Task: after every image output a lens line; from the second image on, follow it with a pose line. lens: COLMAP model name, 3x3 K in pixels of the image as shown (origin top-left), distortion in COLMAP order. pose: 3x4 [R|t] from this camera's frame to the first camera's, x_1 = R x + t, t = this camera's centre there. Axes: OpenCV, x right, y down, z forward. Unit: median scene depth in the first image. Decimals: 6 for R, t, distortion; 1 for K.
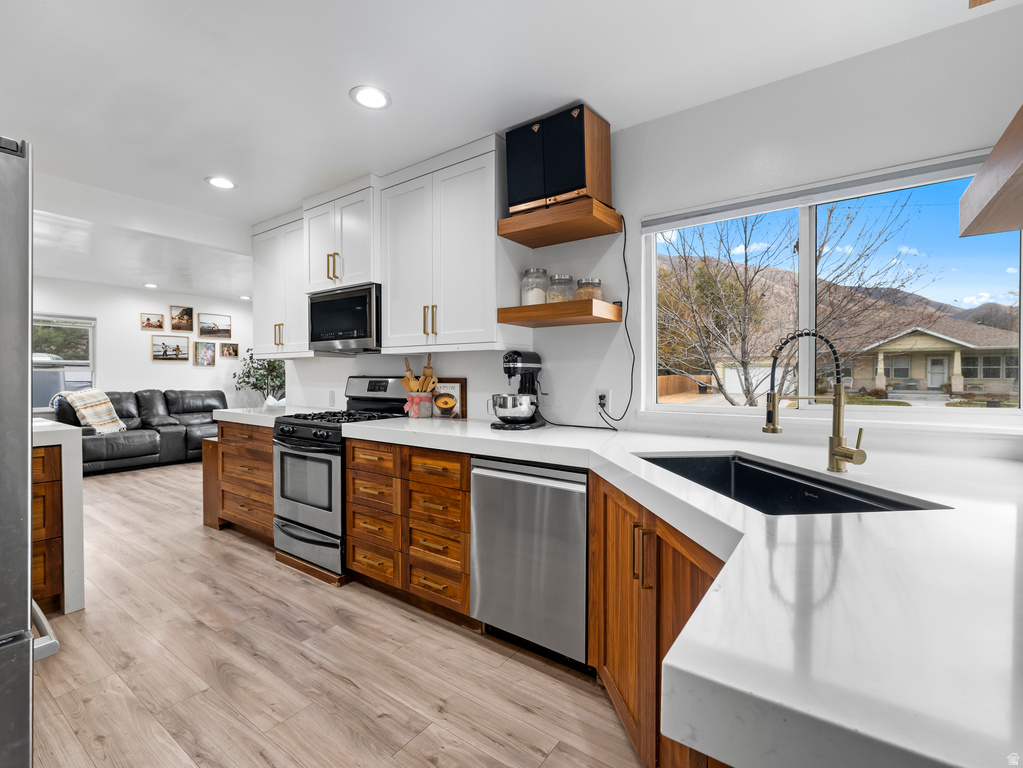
lens RADIAL K [[471.0, 0, 510.7], [0, 471.0, 382.5], [0, 0, 1]] dist [0.002164, 0.000058]
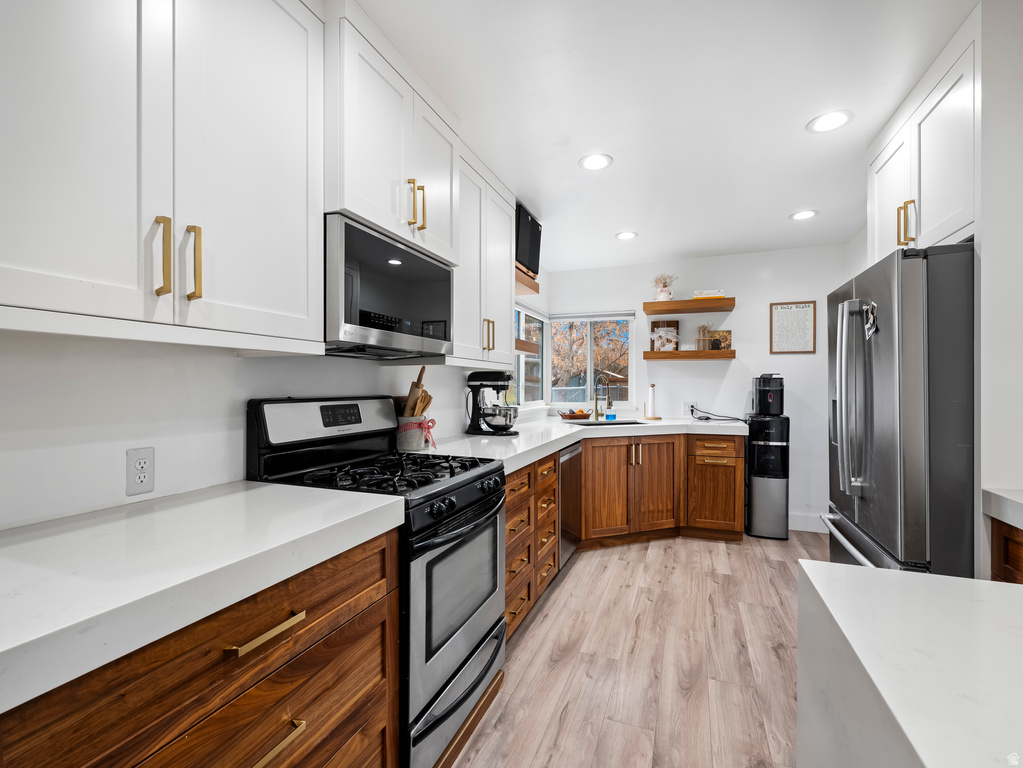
lens RADIAL K [[469.8, 0, 509.1], [0, 469.8, 386.8], [0, 0, 1]] dist [0.000905, 0.000071]
pose [[-0.250258, -0.005295, 0.968165, -0.599526], [0.013082, 0.999875, 0.008850, -0.019248], [-0.968091, 0.014881, -0.250157, 0.650620]]
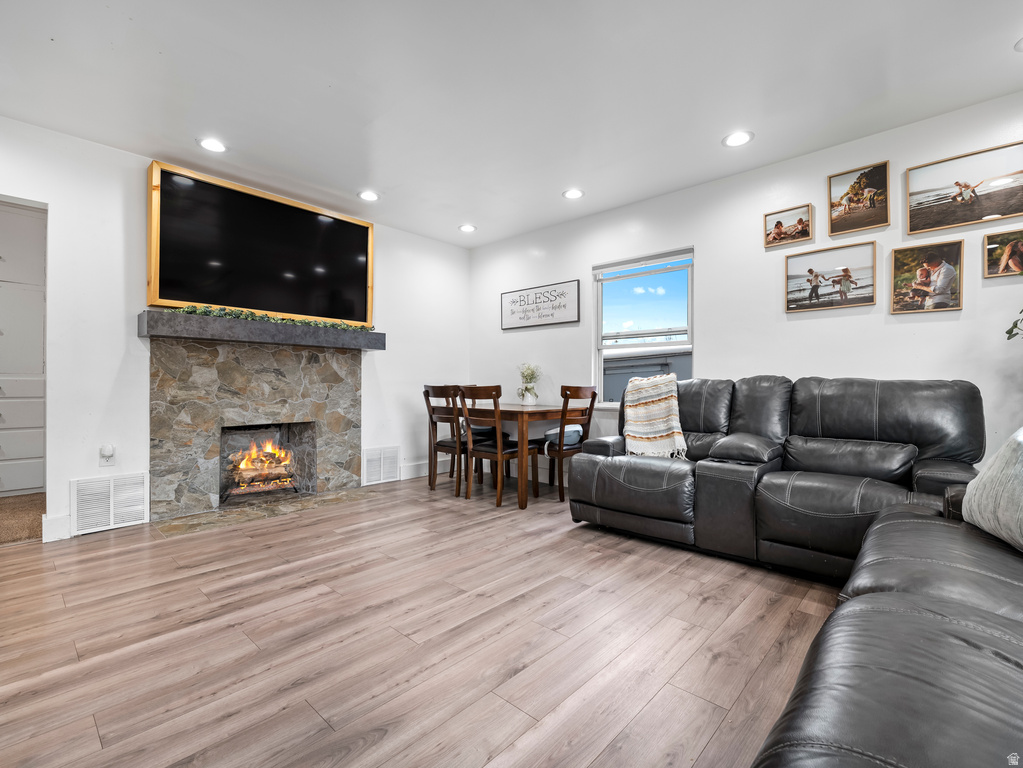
lens RADIAL K [[469.8, 0, 509.1], [0, 469.8, 386.8], [0, 0, 1]] dist [0.000905, 0.000071]
pose [[-0.129519, -0.003084, -0.991572, -0.393842], [-0.019738, 0.999805, -0.000531, 0.042146], [0.991380, 0.019503, -0.129555, 1.126261]]
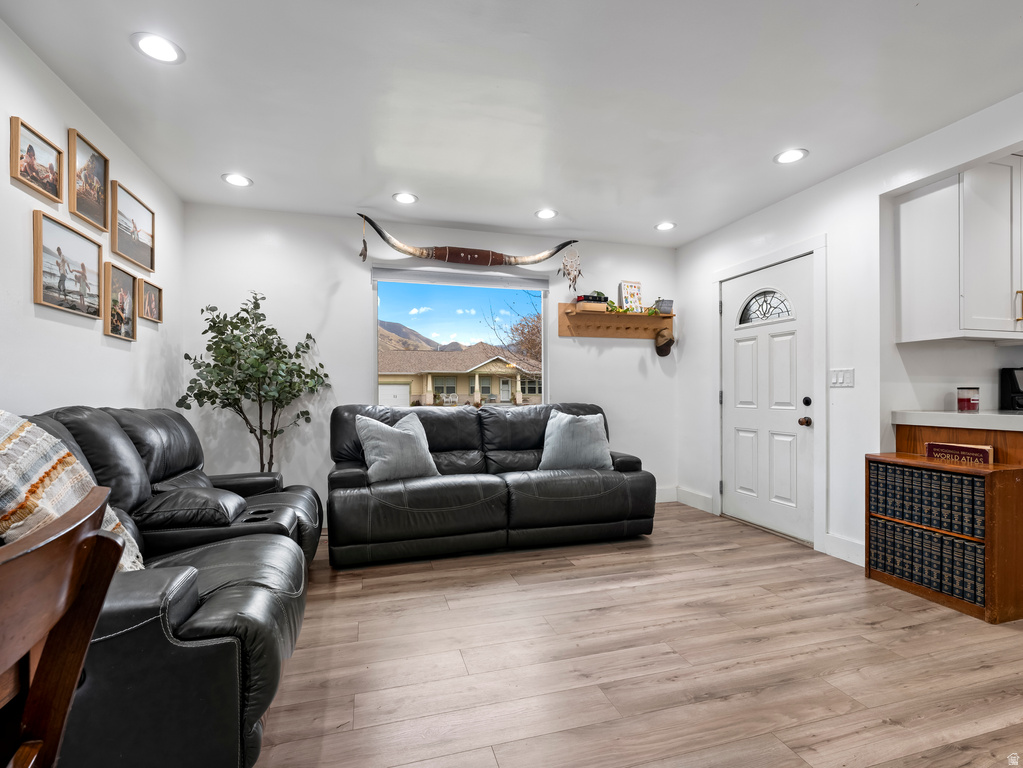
lens RADIAL K [[471.0, 0, 510.7], [0, 471.0, 382.5], [0, 0, 1]] dist [0.002164, 0.000058]
pose [[0.619570, 0.017010, 0.784757, -1.135484], [0.014587, 0.999343, -0.033178, 0.019698], [-0.784806, 0.032004, 0.618915, 0.863937]]
